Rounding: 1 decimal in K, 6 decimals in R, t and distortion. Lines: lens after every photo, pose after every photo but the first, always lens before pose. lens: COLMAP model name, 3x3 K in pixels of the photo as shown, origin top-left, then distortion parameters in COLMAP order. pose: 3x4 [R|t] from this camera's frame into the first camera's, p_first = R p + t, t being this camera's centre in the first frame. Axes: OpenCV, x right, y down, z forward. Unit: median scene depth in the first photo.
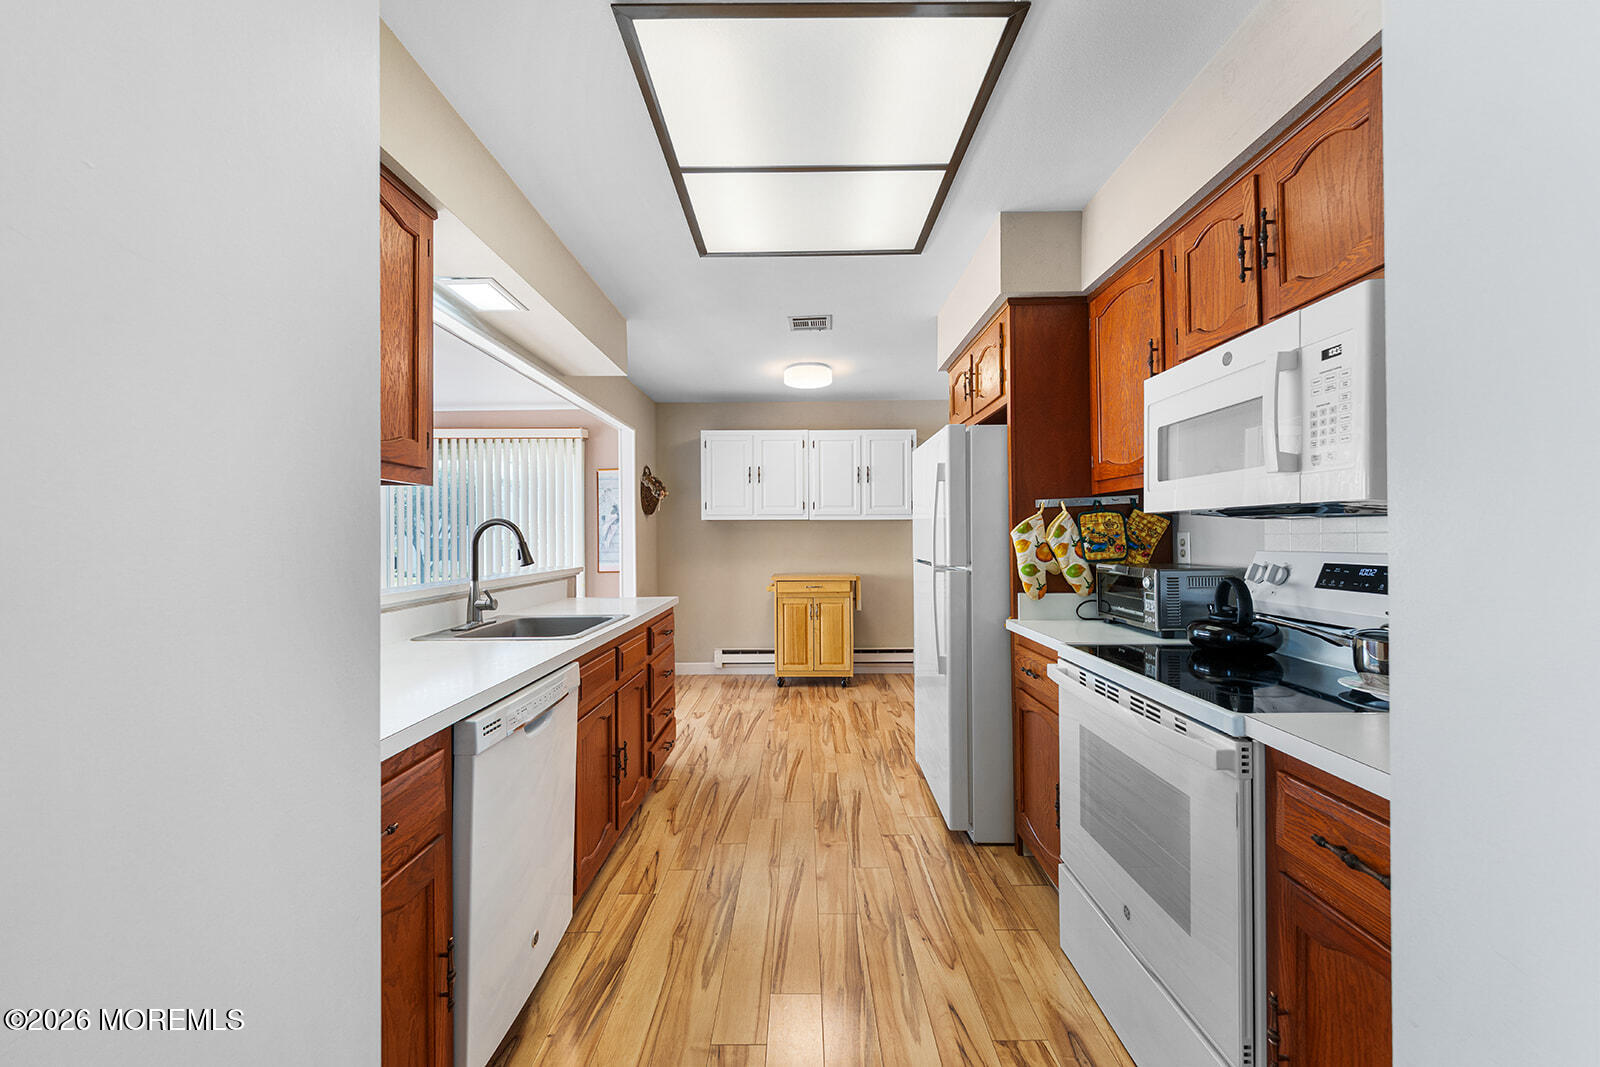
lens RADIAL K [[617.7, 0, 793.6], [0, 617.7, 534.3], [0, 0, 1]] dist [0.000379, -0.000036]
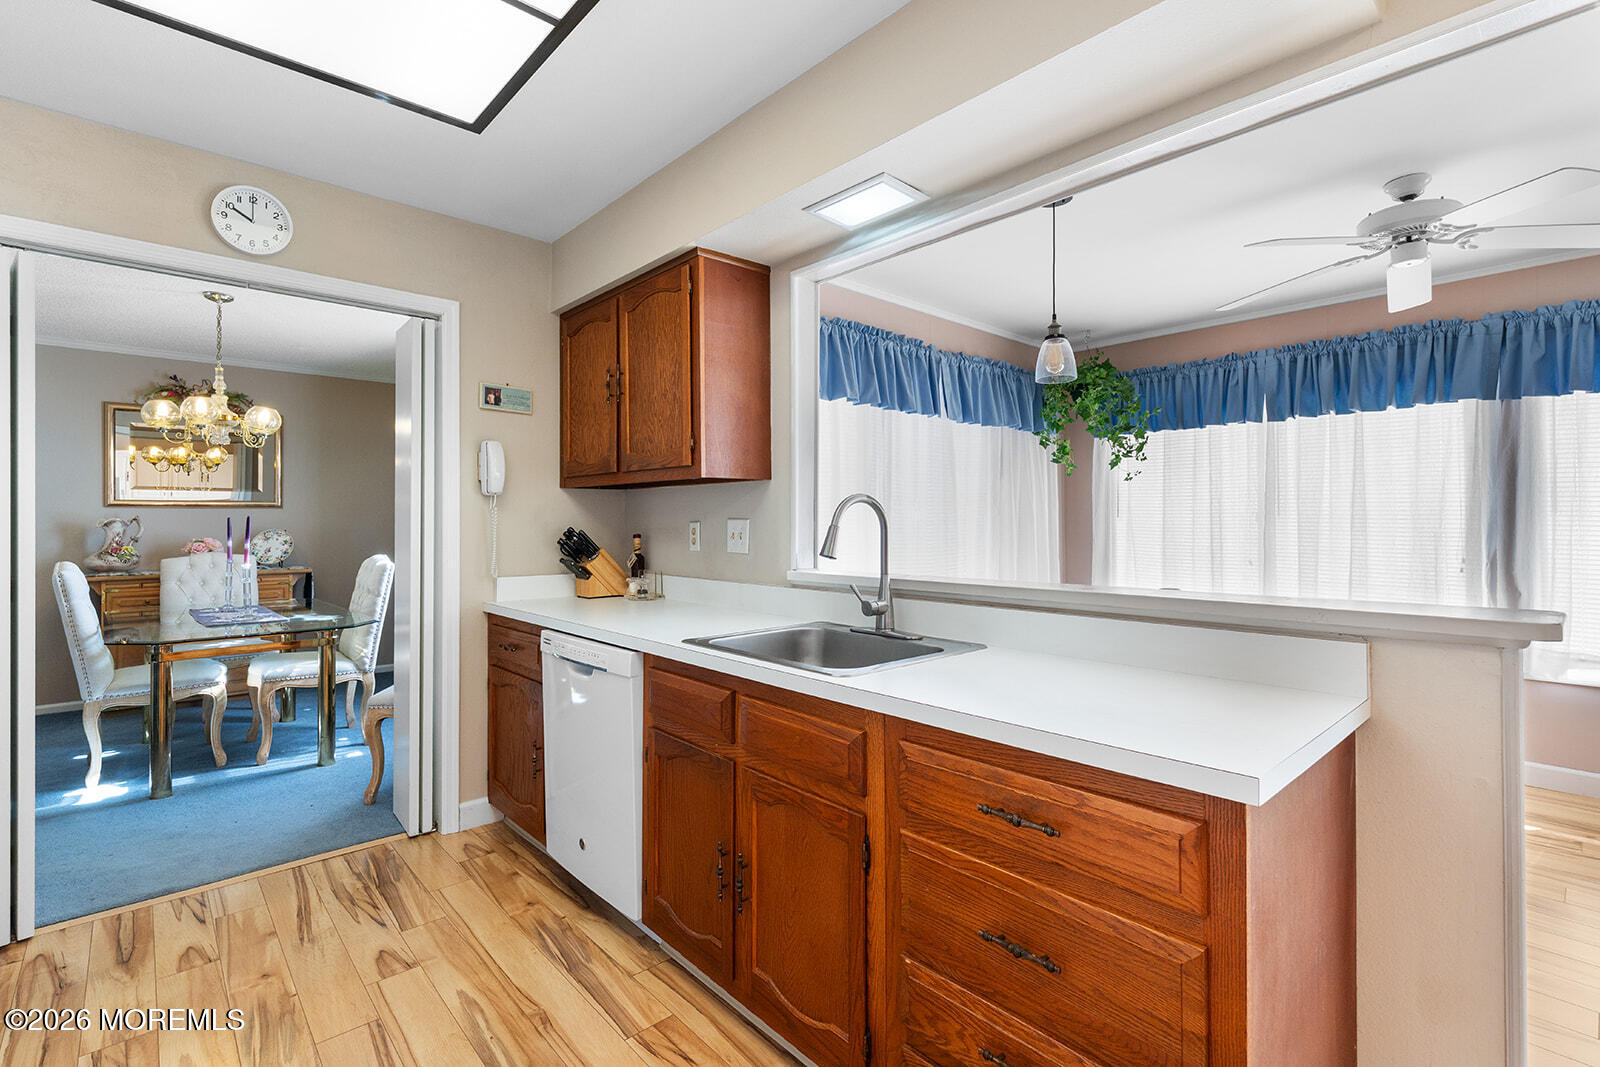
lens RADIAL K [[716.7, 0, 789.3], [0, 716.7, 516.2], [0, 0, 1]] dist [-0.004951, -0.000351]
pose [[-0.730064, 0.003337, -0.683371, 0.186306], [0.009673, 0.999938, -0.005452, 0.007358], [0.683310, -0.010590, -0.730051, 1.702504]]
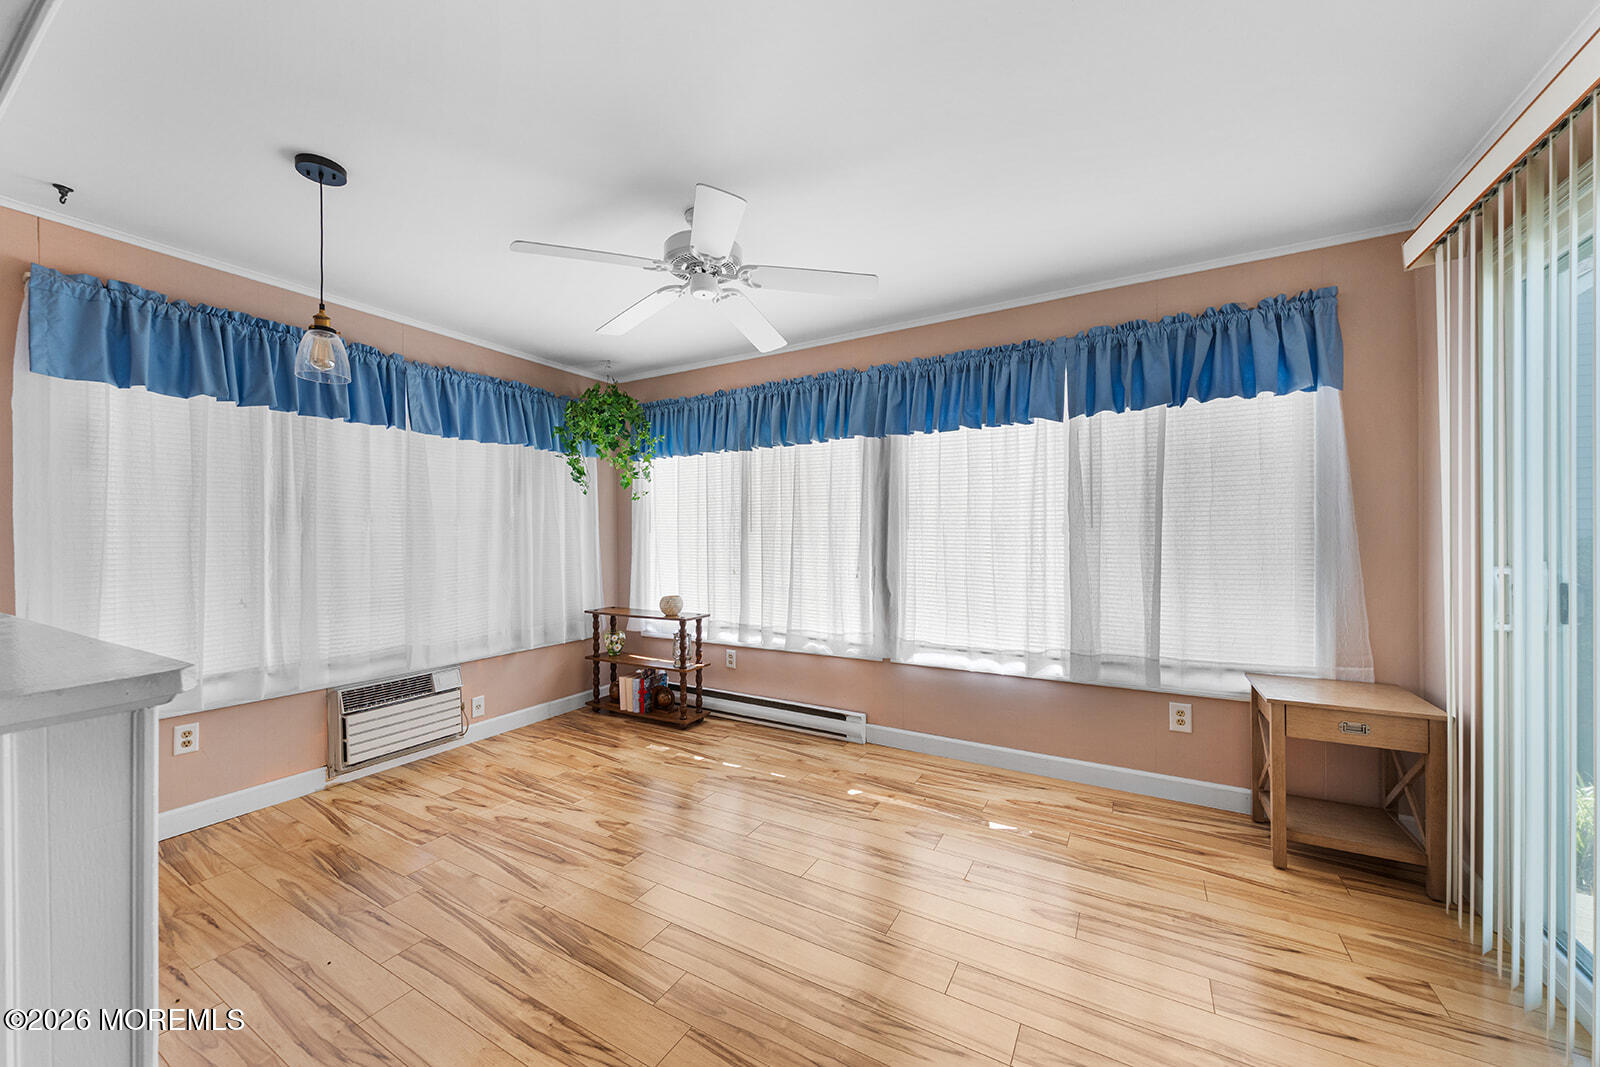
lens RADIAL K [[576.4, 0, 788.9], [0, 576.4, 540.6], [0, 0, 1]] dist [0.003641, -0.000262]
pose [[-0.482244, 0.013046, -0.875940, -0.538997], [0.008001, 0.999913, 0.010487, 0.018637], [0.876000, -0.001951, -0.482307, 2.167599]]
